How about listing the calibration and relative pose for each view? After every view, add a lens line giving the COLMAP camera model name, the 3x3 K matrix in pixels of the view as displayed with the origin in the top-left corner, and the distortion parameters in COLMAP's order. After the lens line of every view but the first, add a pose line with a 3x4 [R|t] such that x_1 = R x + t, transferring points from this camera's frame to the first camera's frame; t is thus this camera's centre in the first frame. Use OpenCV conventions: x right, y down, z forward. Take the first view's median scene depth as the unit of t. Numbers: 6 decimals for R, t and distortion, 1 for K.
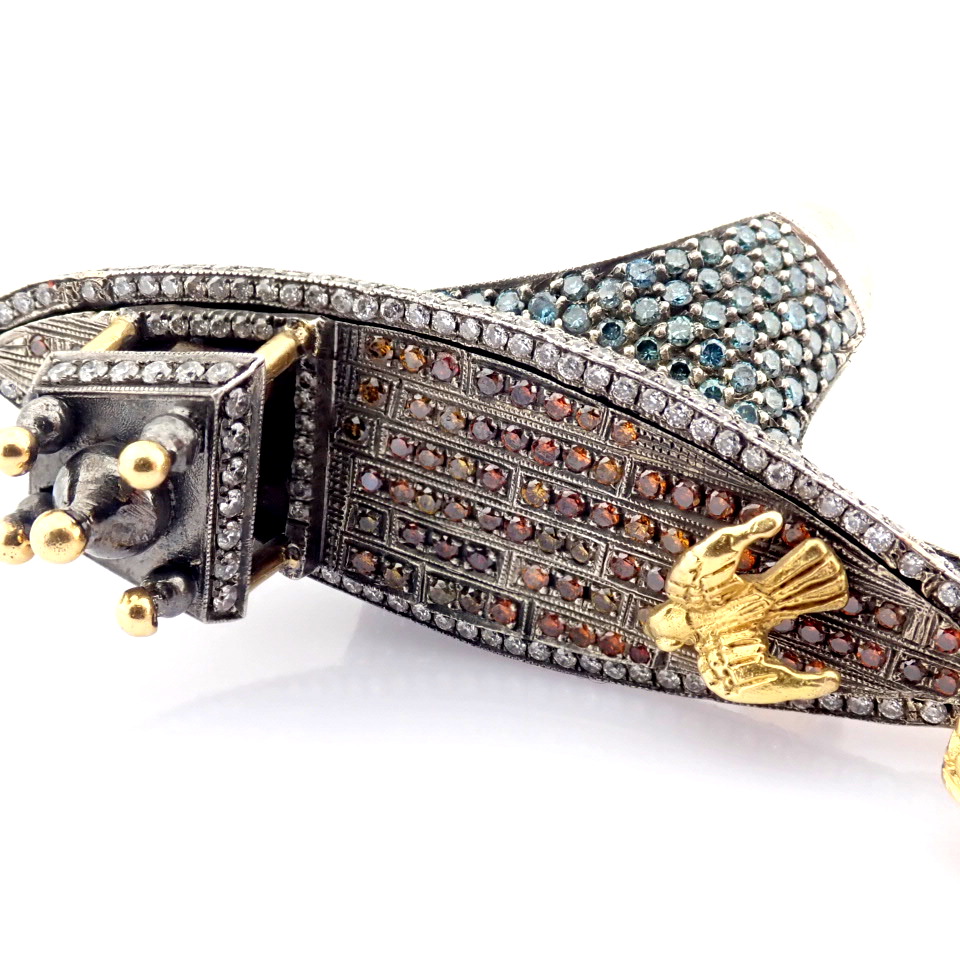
lens RADIAL K [[1747.8, 0, 480.0], [0, 1747.8, 480.0], [0, 0, 1]] dist [-0.000160, -0.268626]
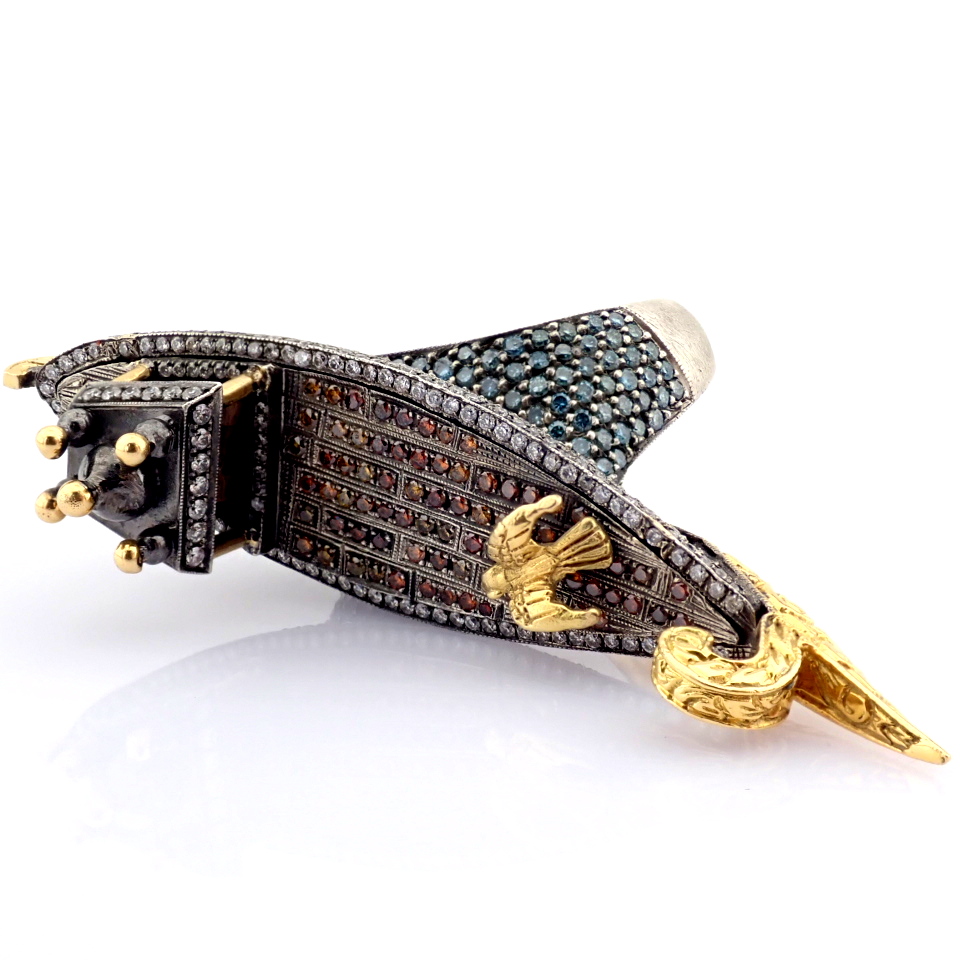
lens RADIAL K [[1747.8, 0, 480.0], [0, 1747.8, 480.0], [0, 0, 1]] dist [-0.000160, -0.268626]
pose [[0.993996, 0.029796, -0.105278, 0.231504], [-0.040493, 0.994064, -0.100982, 0.138831], [0.101645, 0.104638, 0.989302, -0.392158]]
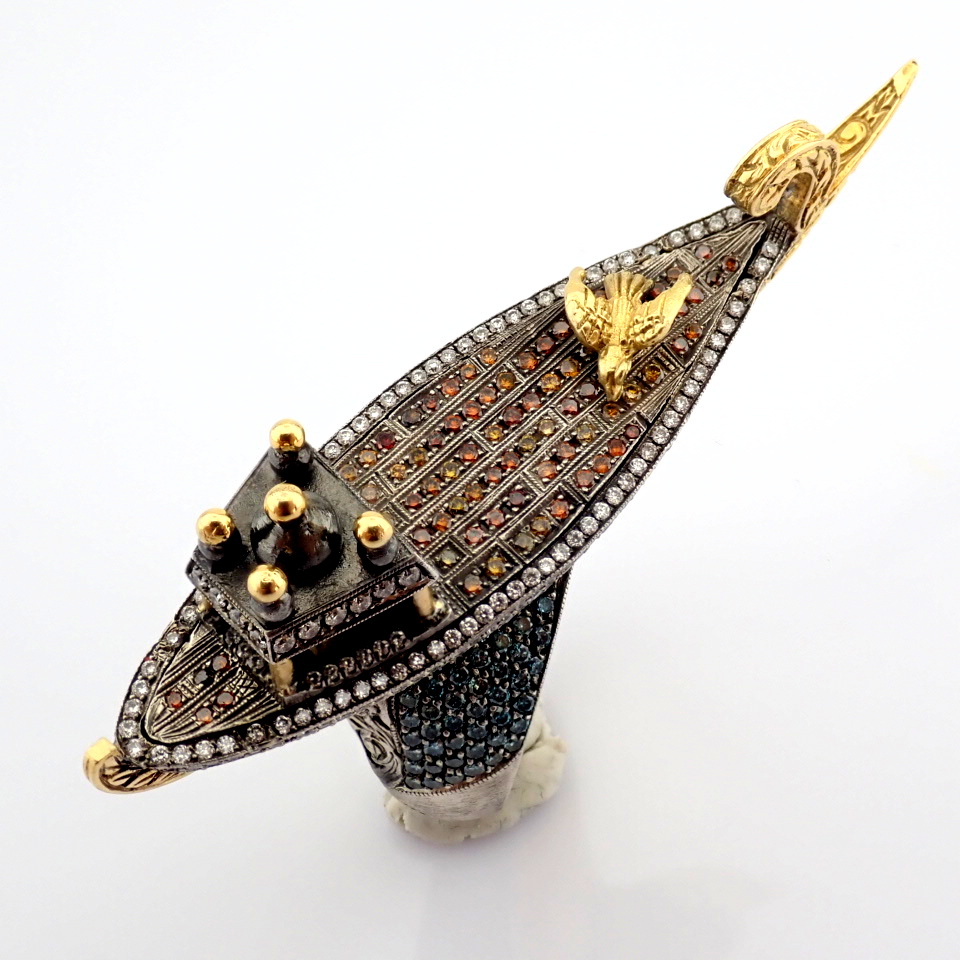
lens RADIAL K [[1747.8, 0, 480.0], [0, 1747.8, 480.0], [0, 0, 1]] dist [-0.000160, -0.268626]
pose [[0.594165, -0.475875, 0.648468, -0.906951], [0.791875, 0.204674, -0.575363, 0.816760], [0.141076, 0.855366, 0.498444, 0.321174]]
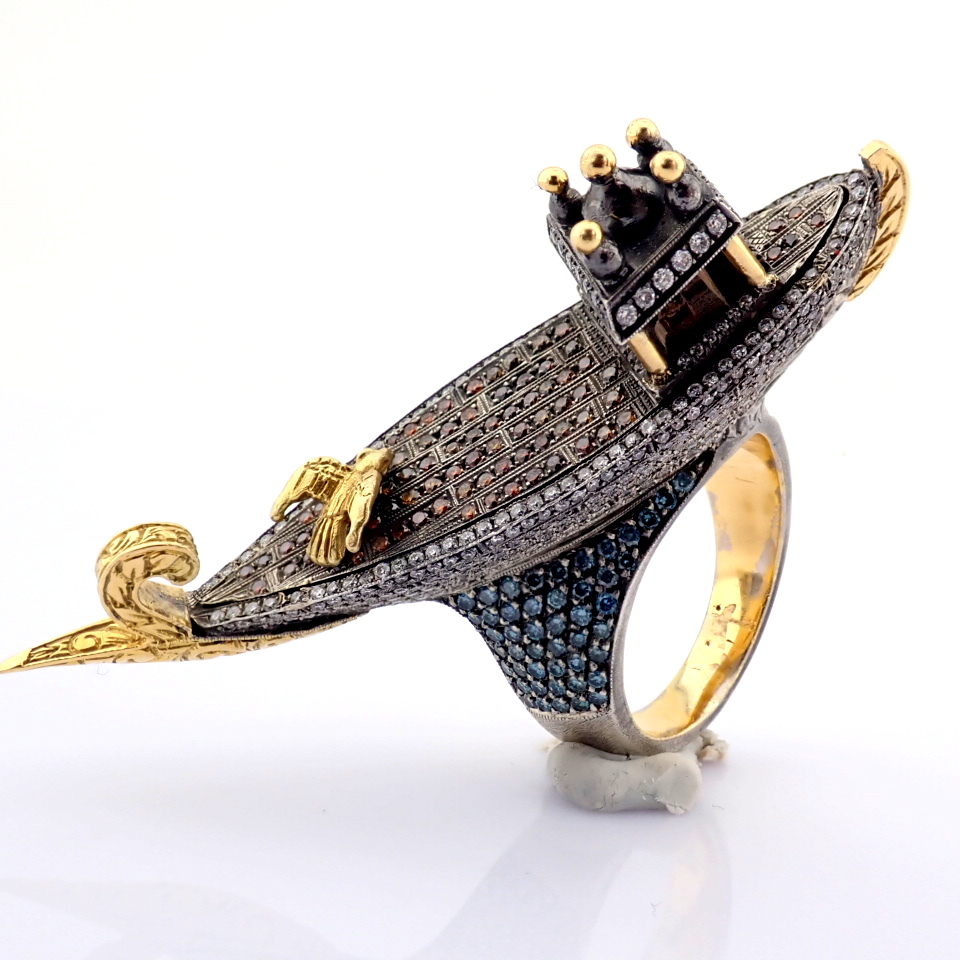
lens RADIAL K [[1613.3, 0, 480.0], [0, 1613.3, 480.0], [0, 0, 1]] dist [-0.002992, 0.008439]
pose [[-0.534544, 0.800530, 0.270950, -0.313878], [-0.687425, -0.598340, 0.411626, -0.571513], [0.491640, 0.033774, 0.870144, -0.217087]]
